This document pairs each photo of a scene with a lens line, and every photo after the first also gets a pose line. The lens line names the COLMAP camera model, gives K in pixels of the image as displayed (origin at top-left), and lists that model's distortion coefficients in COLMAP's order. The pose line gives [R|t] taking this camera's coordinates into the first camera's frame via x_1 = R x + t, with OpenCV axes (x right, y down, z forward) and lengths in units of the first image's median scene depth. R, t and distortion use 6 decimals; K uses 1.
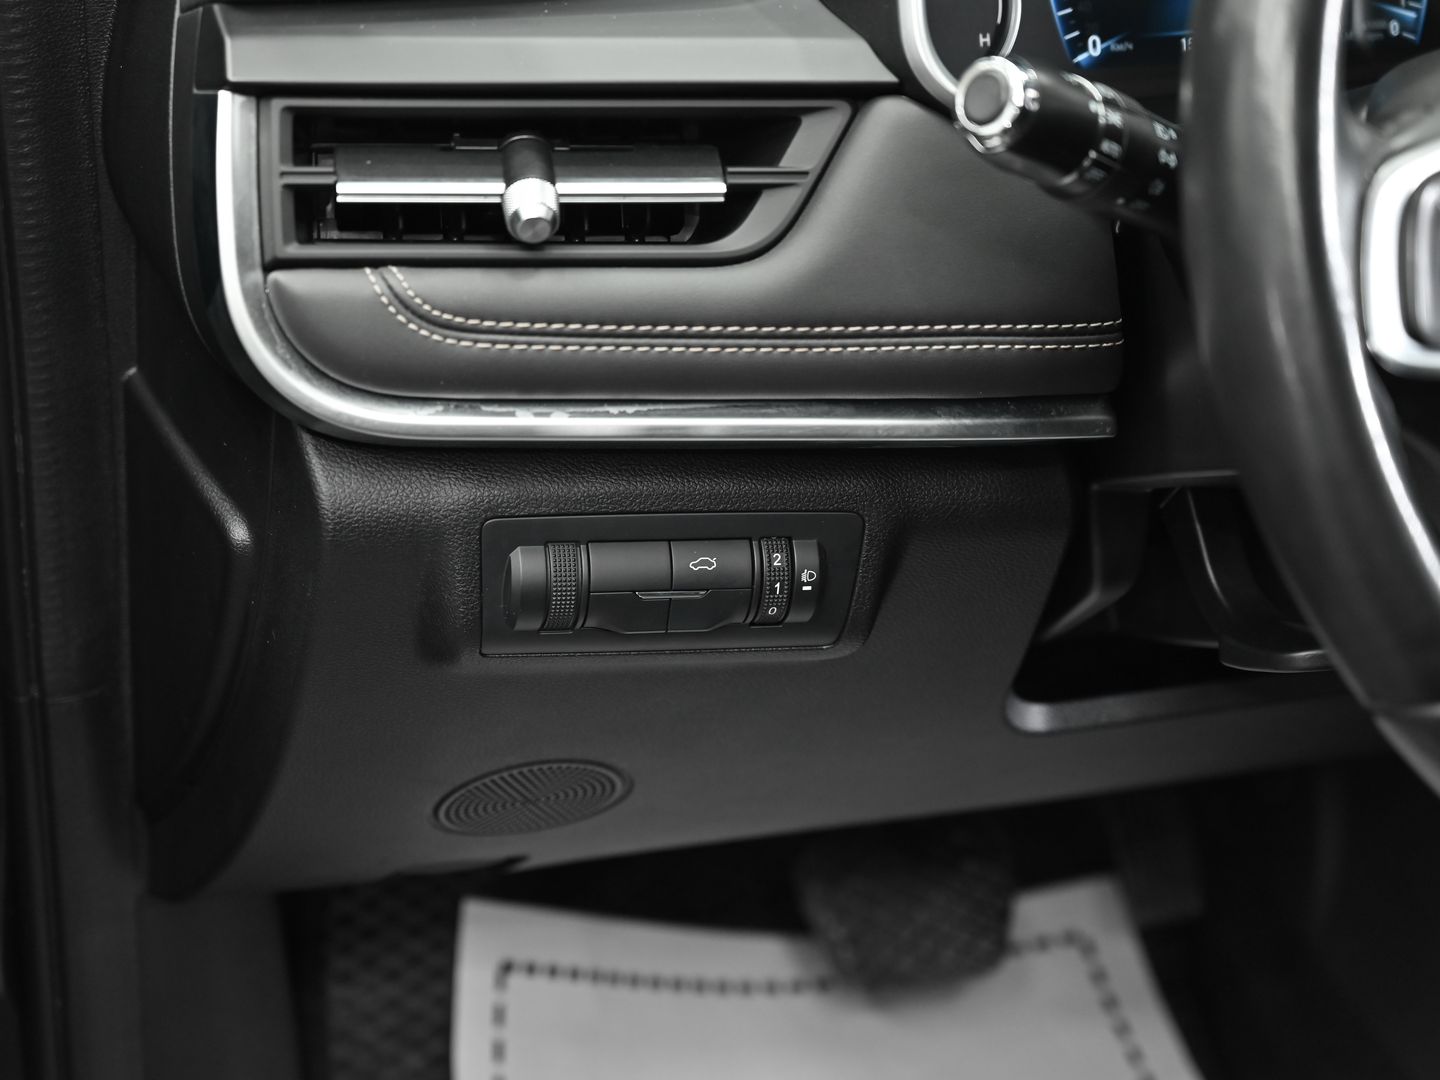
lens RADIAL K [[2956.9, 0, 720.0], [0, 2956.9, 540.0], [0, 0, 1]] dist [-0.027642, -0.178370]
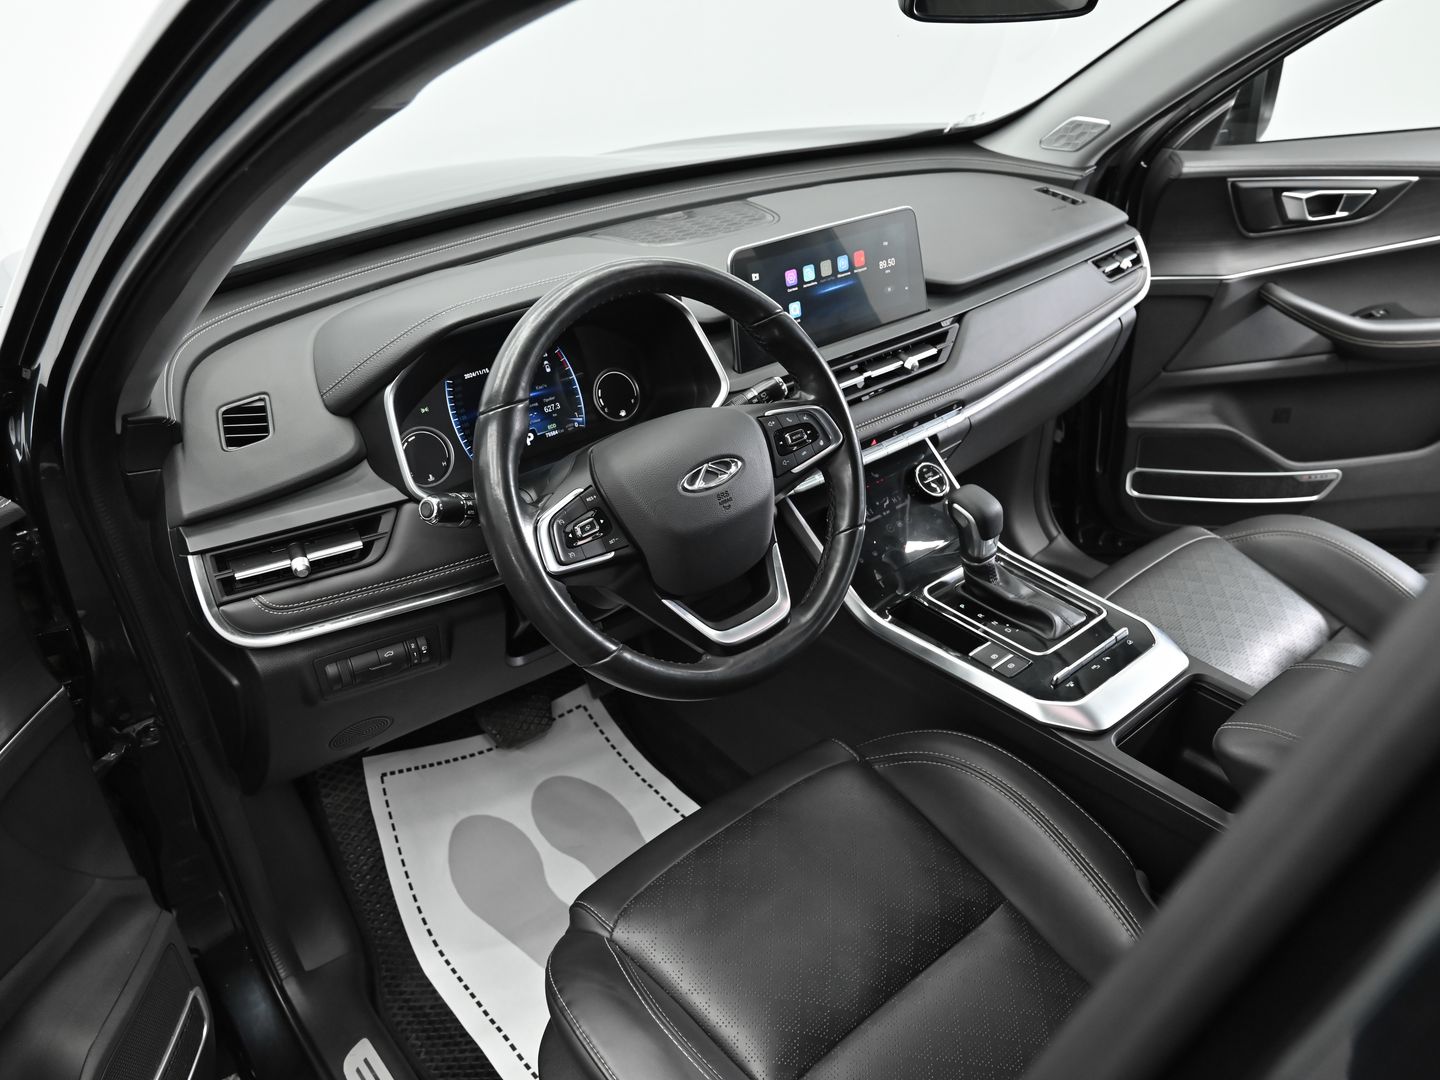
lens RADIAL K [[1084.2, 0, 720.0], [0, 1084.2, 540.0], [0, 0, 1]] dist [-0.008774, 0.000206]
pose [[0.945449, -0.239429, 0.220907, 0.105493], [0.237873, 0.970700, 0.034027, -0.067384], [-0.222582, 0.020377, 0.974701, -0.223399]]
